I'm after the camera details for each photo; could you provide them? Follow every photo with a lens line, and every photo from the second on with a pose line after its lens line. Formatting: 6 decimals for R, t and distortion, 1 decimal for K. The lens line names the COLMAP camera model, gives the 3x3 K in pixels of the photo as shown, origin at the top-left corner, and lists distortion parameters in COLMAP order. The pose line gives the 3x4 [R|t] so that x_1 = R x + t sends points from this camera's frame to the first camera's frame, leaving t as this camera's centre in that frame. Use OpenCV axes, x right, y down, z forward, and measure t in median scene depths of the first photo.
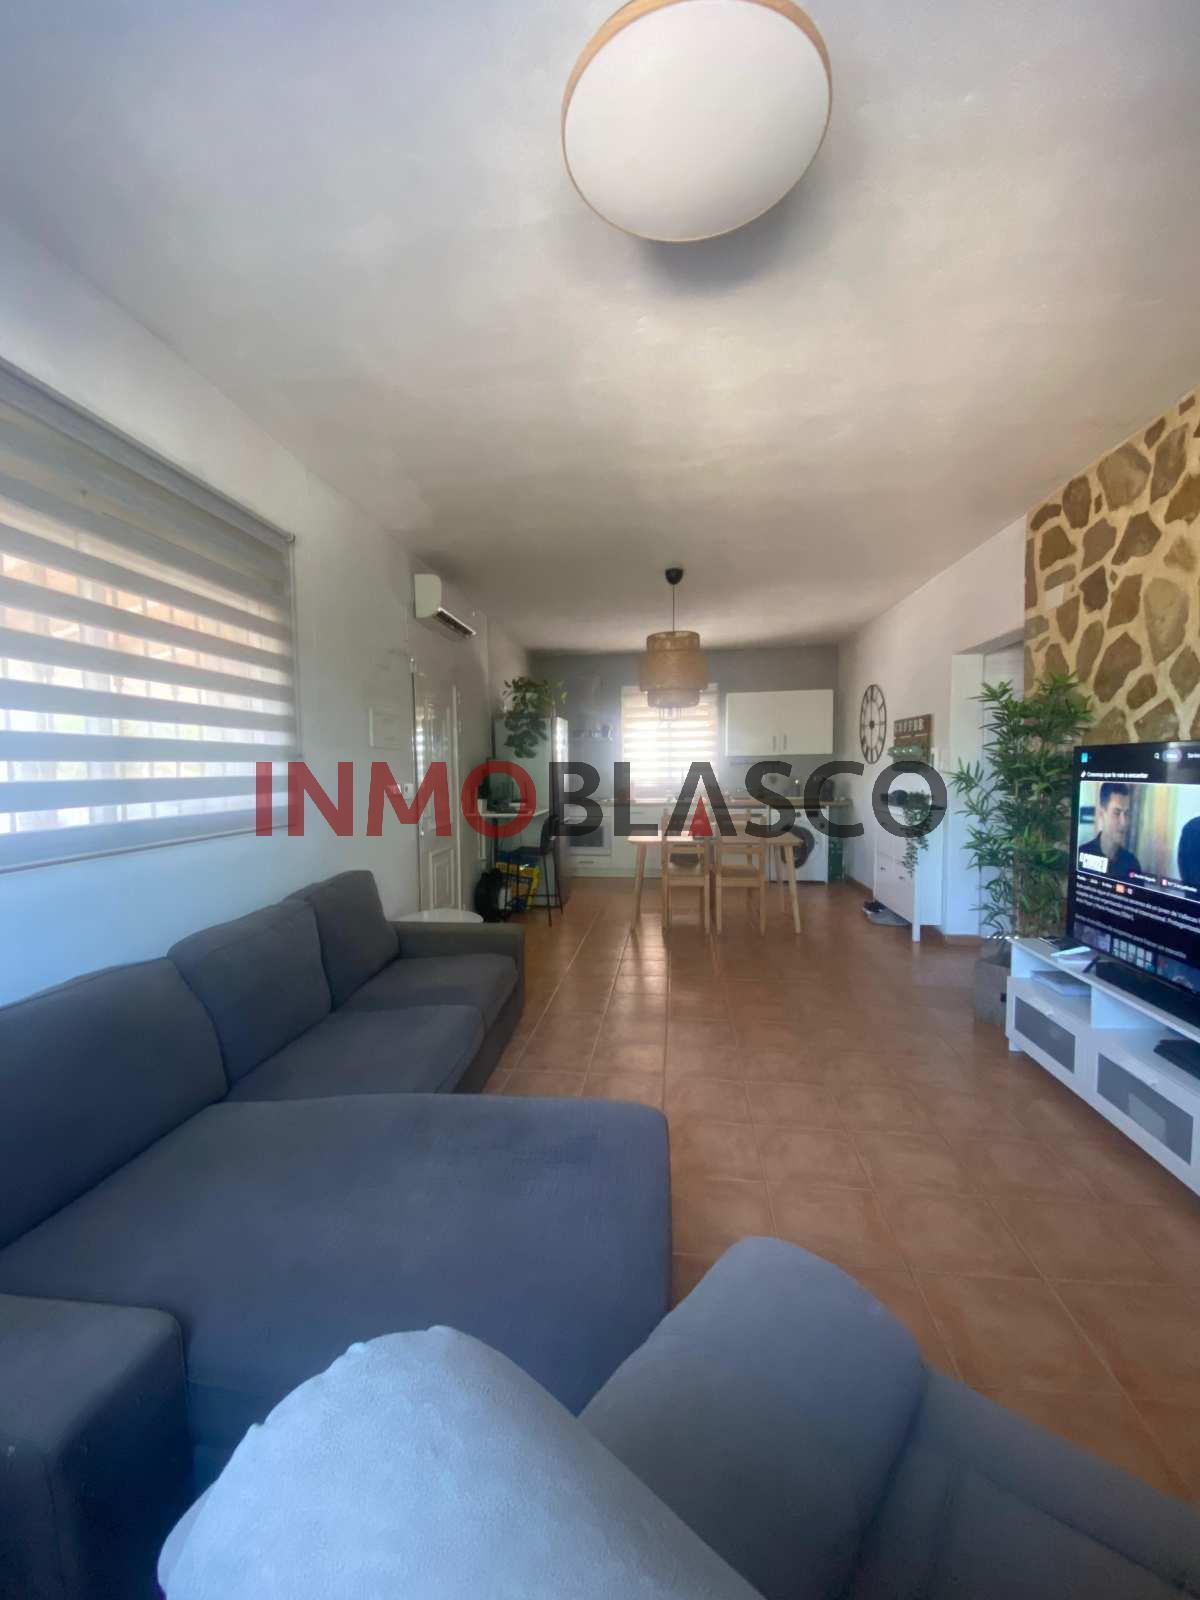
lens RADIAL K [[636.7, 0, 580.3], [0, 636.7, 808.6], [0, 0, 1]] dist [-0.001833, -0.000811]
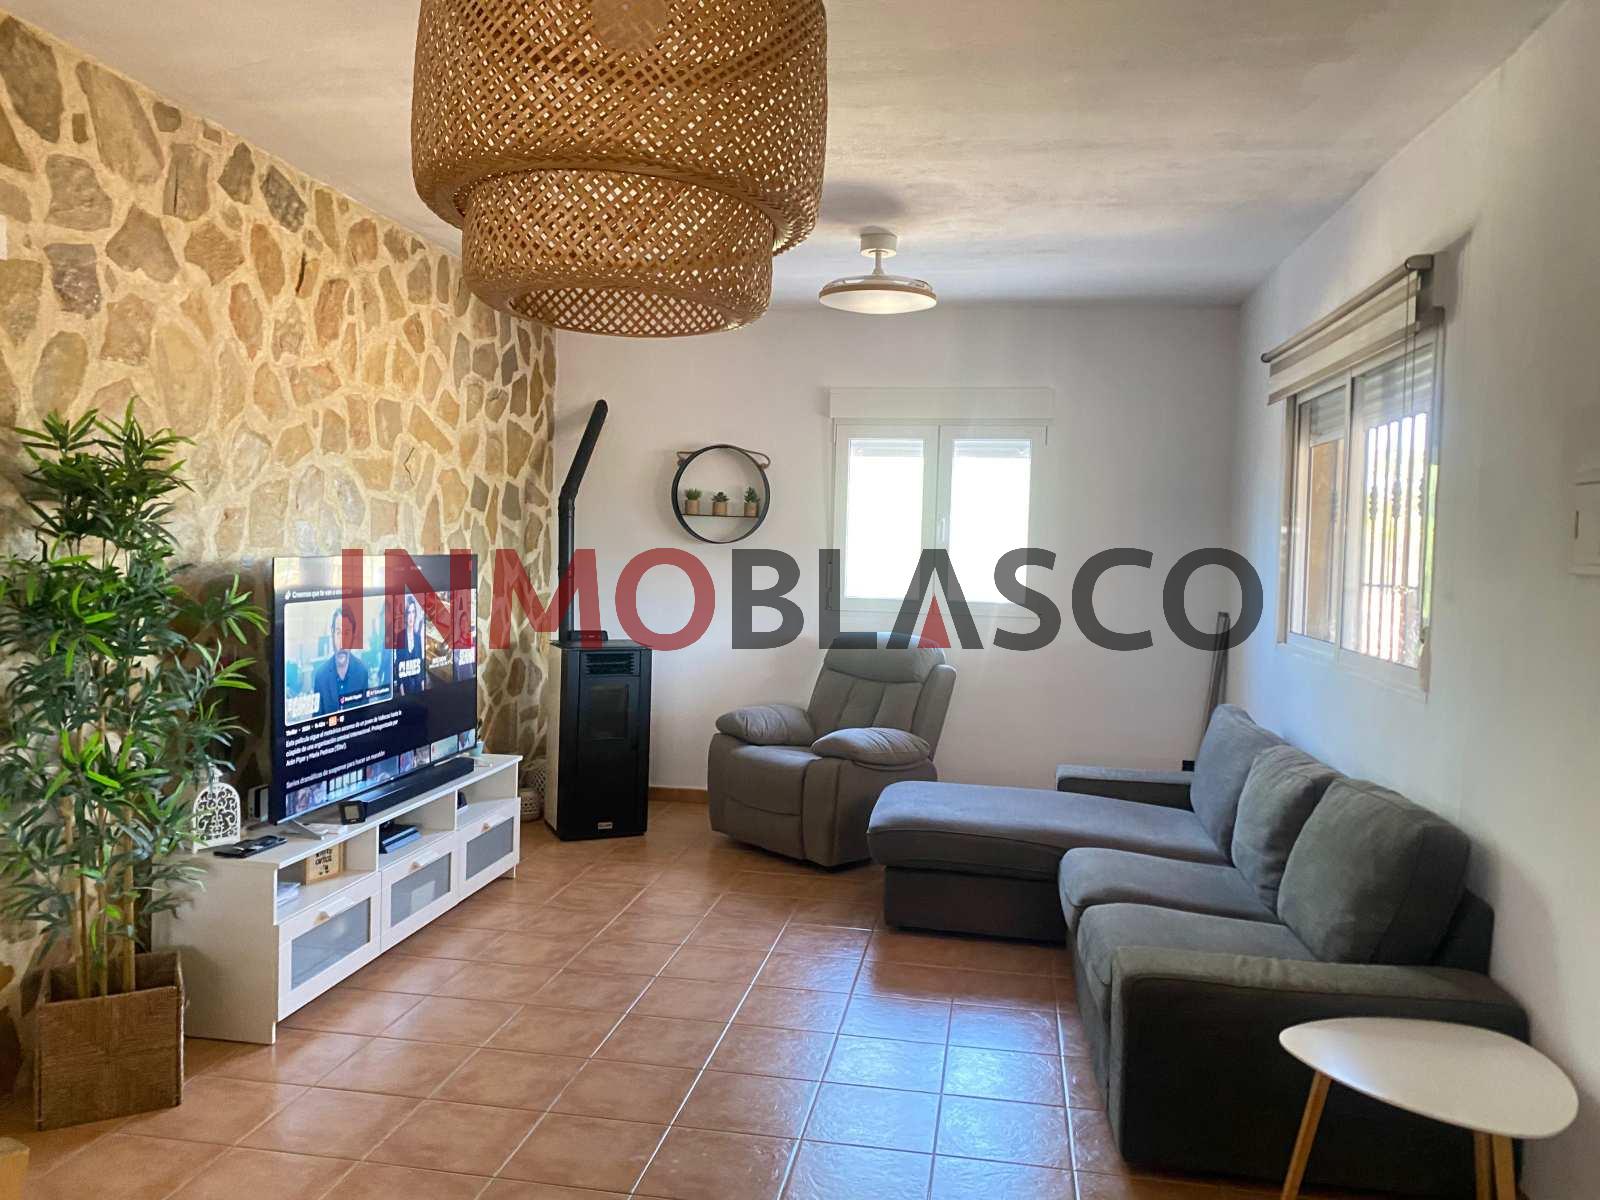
lens RADIAL K [[1215.9, 0, 777.7], [0, 1215.9, 596.5], [0, 0, 1]] dist [0.066002, -0.071686]
pose [[-0.999421, -0.010061, 0.032517, 0.090635], [-0.006319, 0.993551, 0.113209, -0.116779], [-0.033447, 0.112938, -0.993039, 1.288333]]
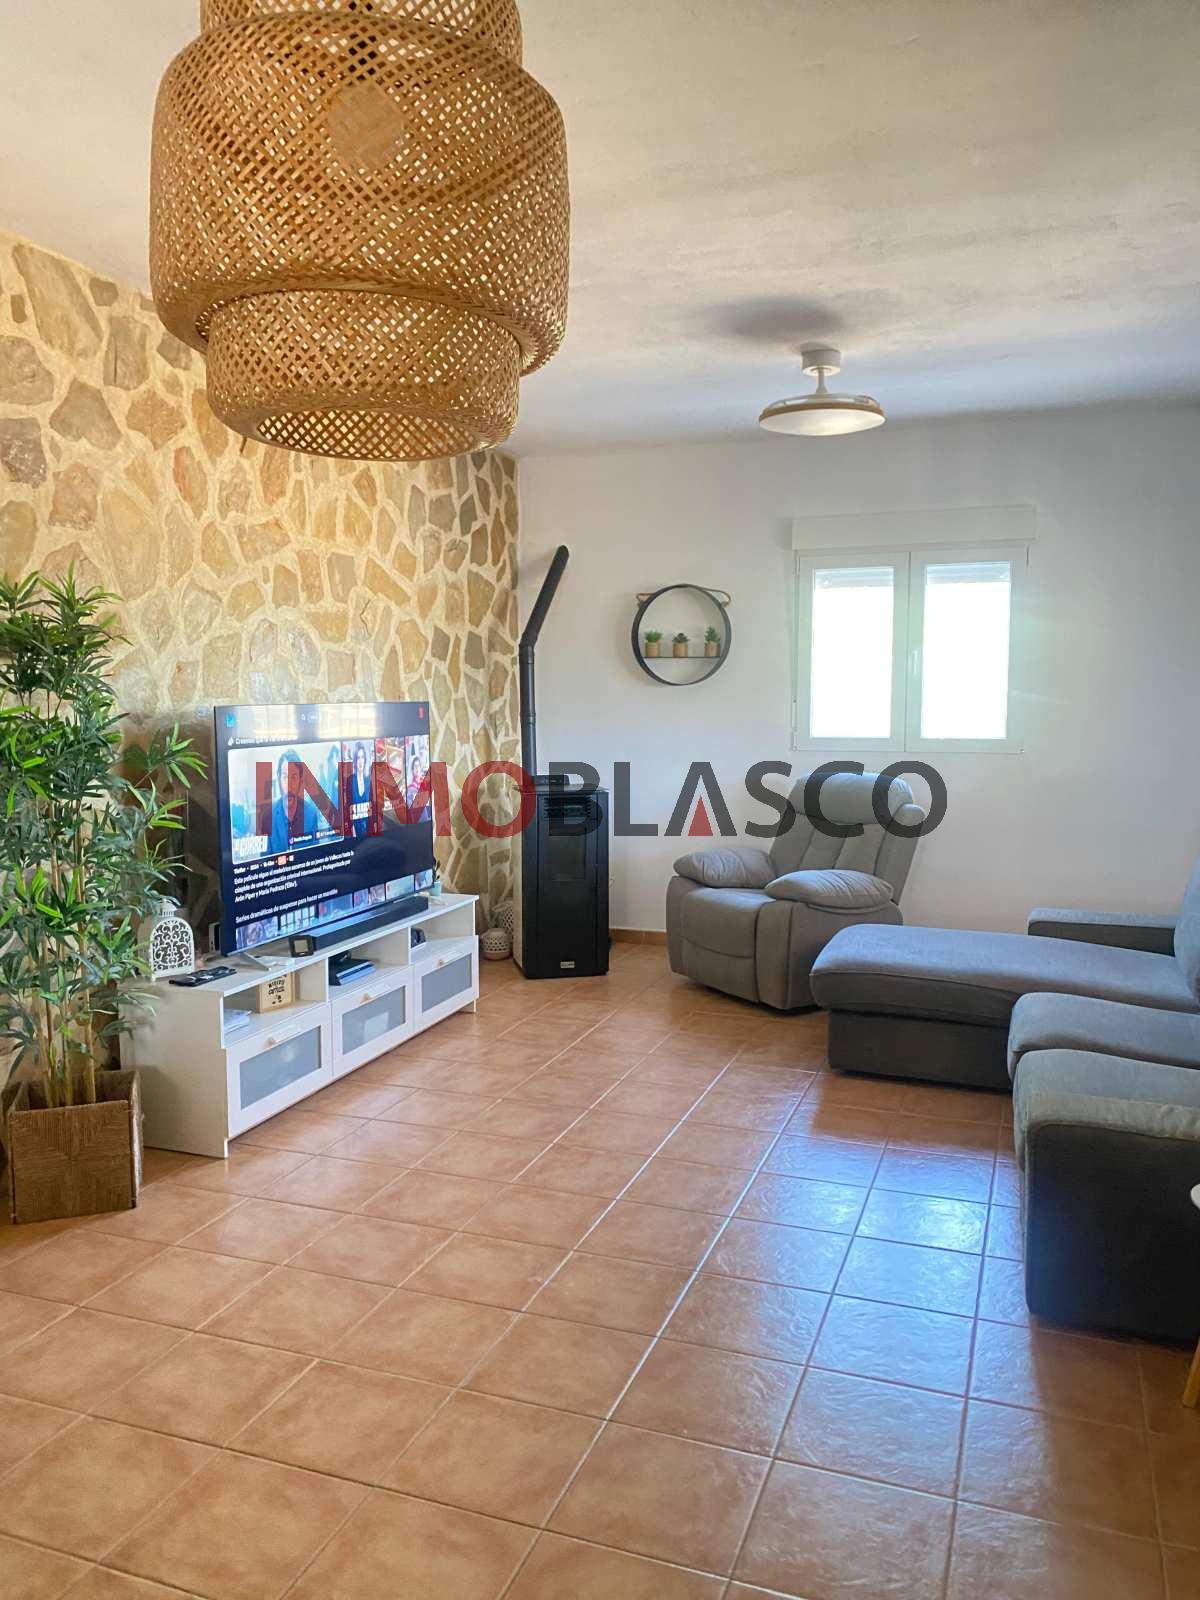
lens RADIAL K [[1215.9, 0, 590.5], [0, 1215.9, 802.6], [0, 0, 1]] dist [0.066002, -0.071686]
pose [[-0.976520, 0.001203, 0.215424, 0.013423], [0.035548, 0.987176, 0.155630, -0.106748], [-0.212474, 0.159634, -0.964039, 1.274639]]
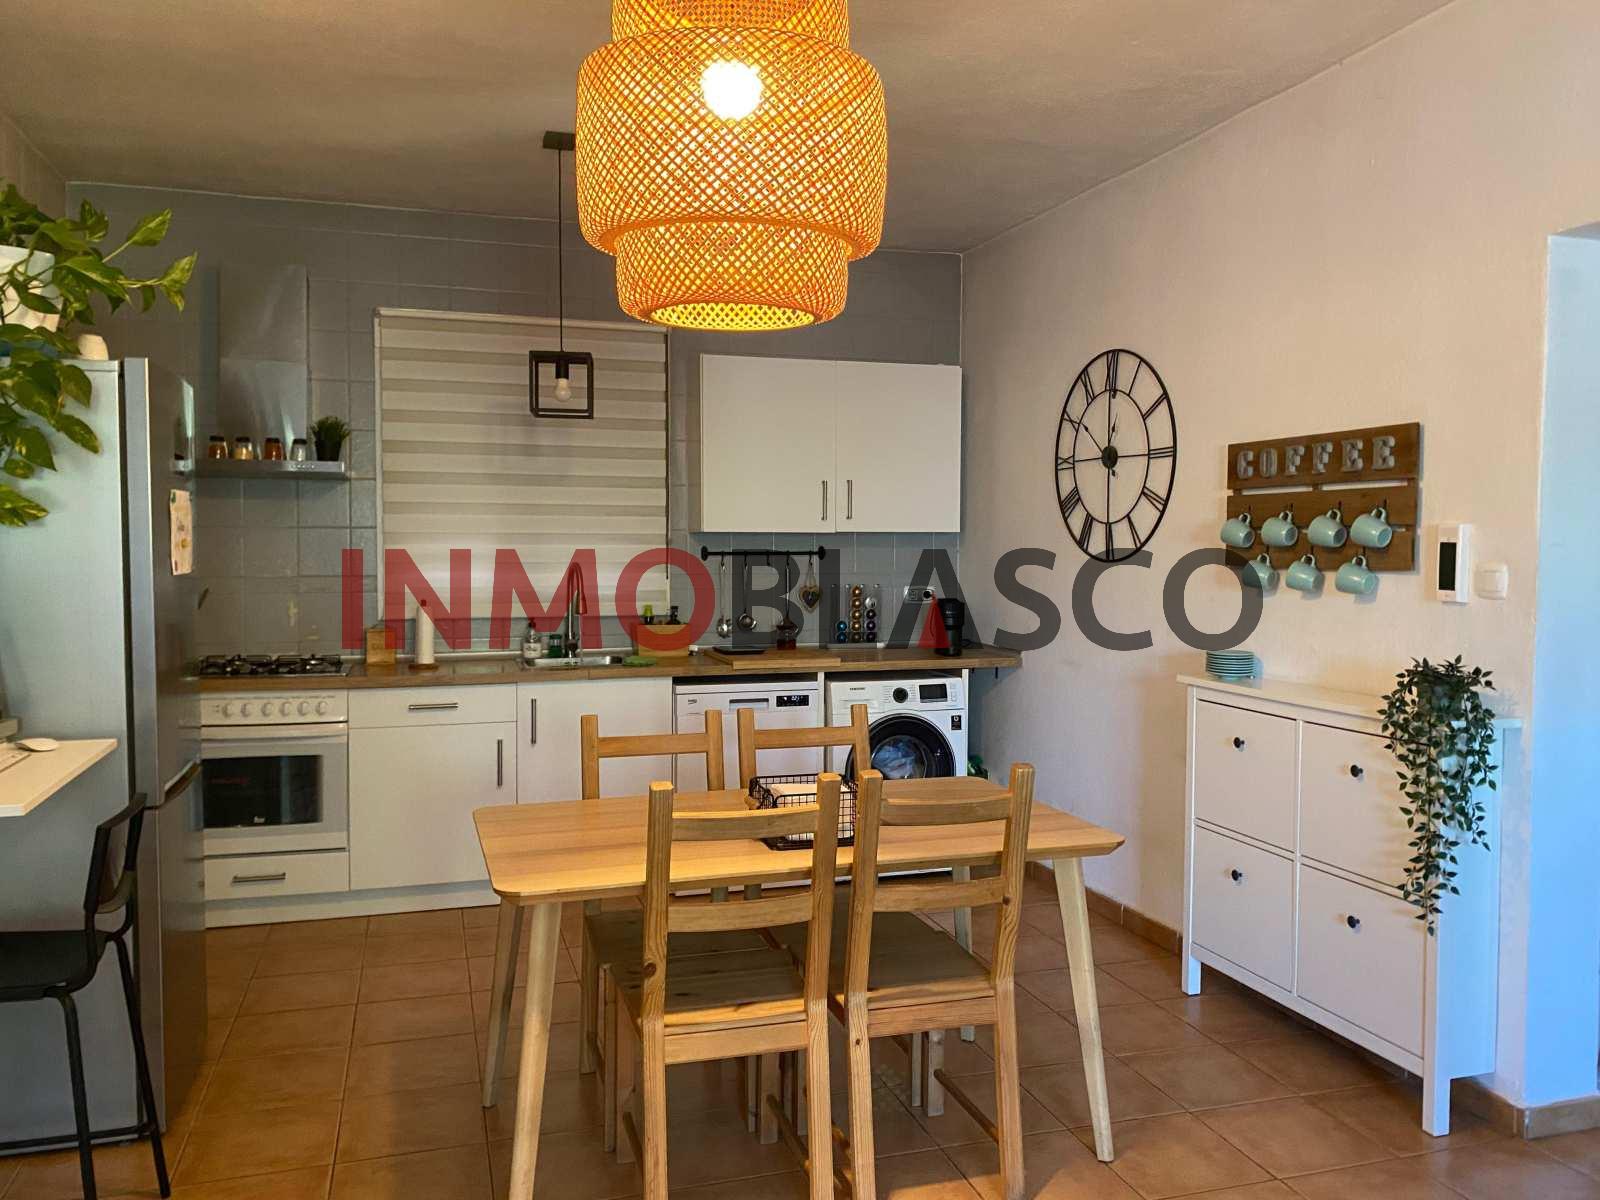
lens RADIAL K [[1215.9, 0, 809.1], [0, 1215.9, 590.5], [0, 0, 1]] dist [0.066002, -0.071686]
pose [[0.898194, -0.001029, 0.439597, -0.017650], [0.013874, 0.999565, -0.026008, -0.042003], [-0.439380, 0.029459, 0.897818, 0.493127]]
